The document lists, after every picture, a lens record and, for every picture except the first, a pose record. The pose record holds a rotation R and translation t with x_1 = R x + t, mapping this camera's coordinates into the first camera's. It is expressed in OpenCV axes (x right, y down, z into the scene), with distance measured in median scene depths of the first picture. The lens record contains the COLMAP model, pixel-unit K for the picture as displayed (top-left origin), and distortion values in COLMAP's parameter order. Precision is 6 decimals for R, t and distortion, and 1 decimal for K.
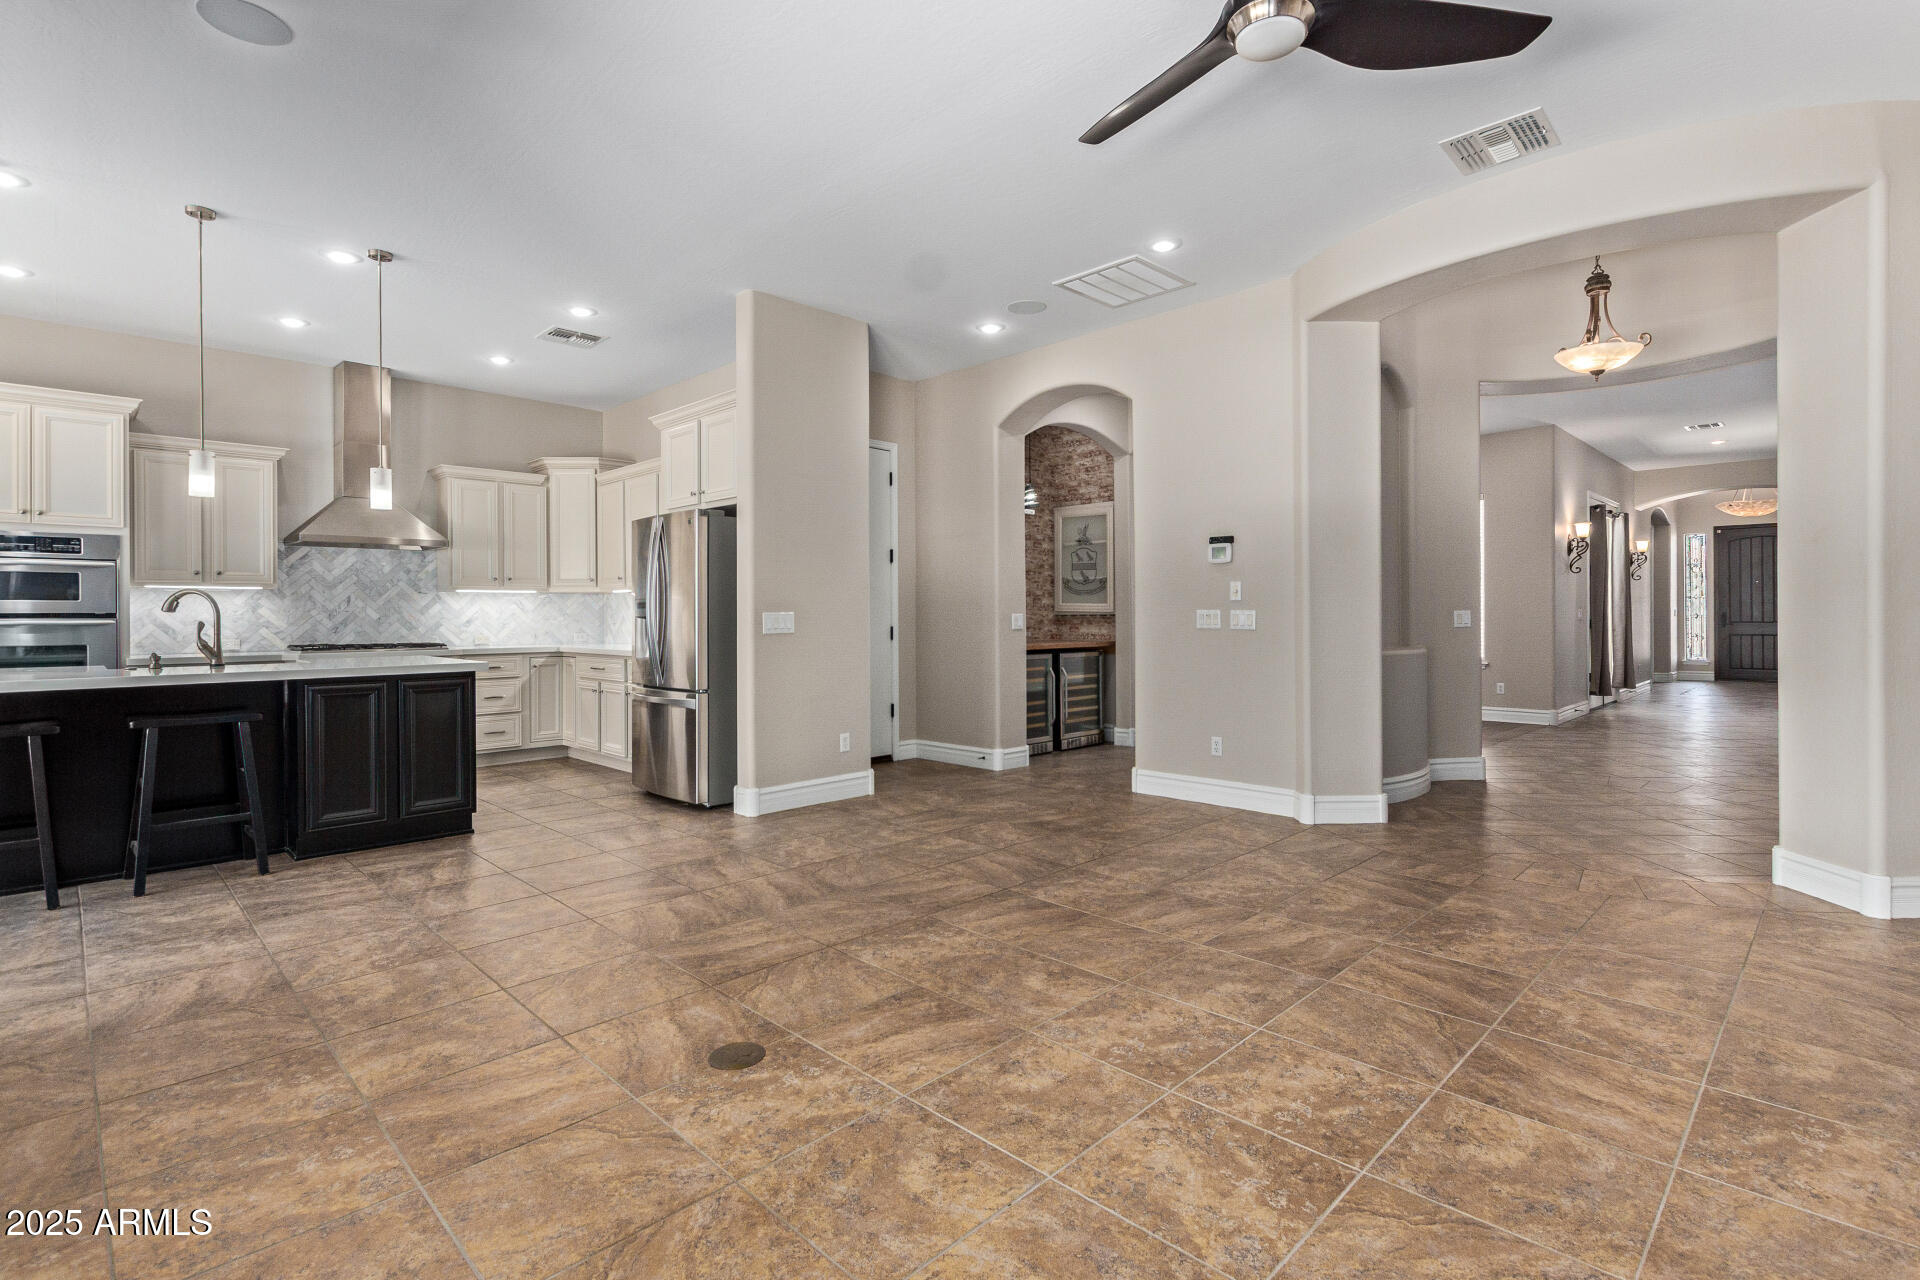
lens RADIAL K [[906.6, 0, 960.0], [0, 906.6, 629.3], [0, 0, 1]] dist [0.005556, 0.000486]
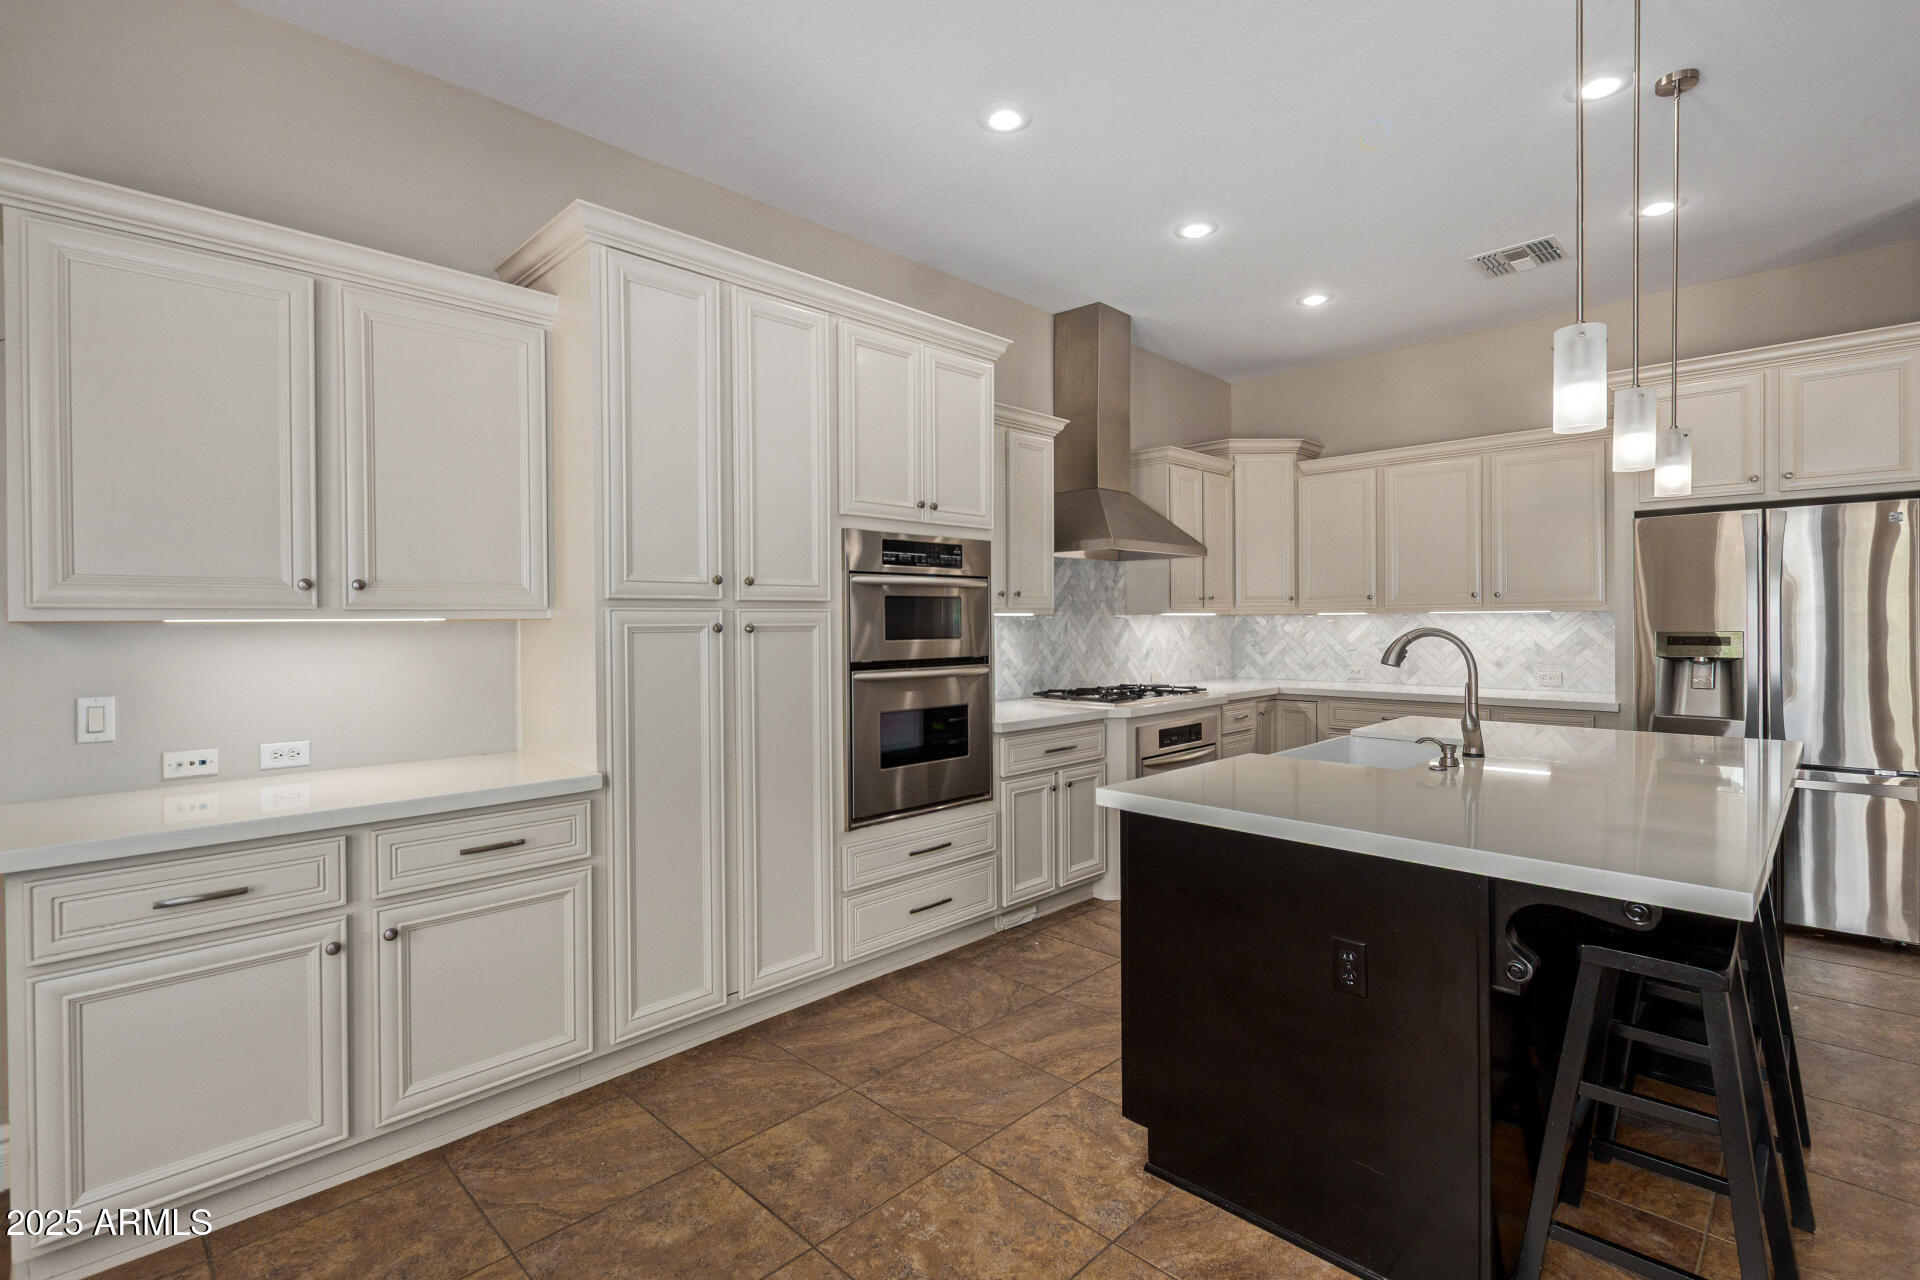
lens RADIAL K [[885.9, 0, 961.3], [0, 885.9, 634.6], [0, 0, 1]] dist [0.002929, 0.000083]
pose [[0.999918, -0.002079, 0.012654, -0.753415], [0.002080, 0.999998, -0.000094, -0.026613], [-0.012654, 0.000121, 0.999920, 0.274351]]
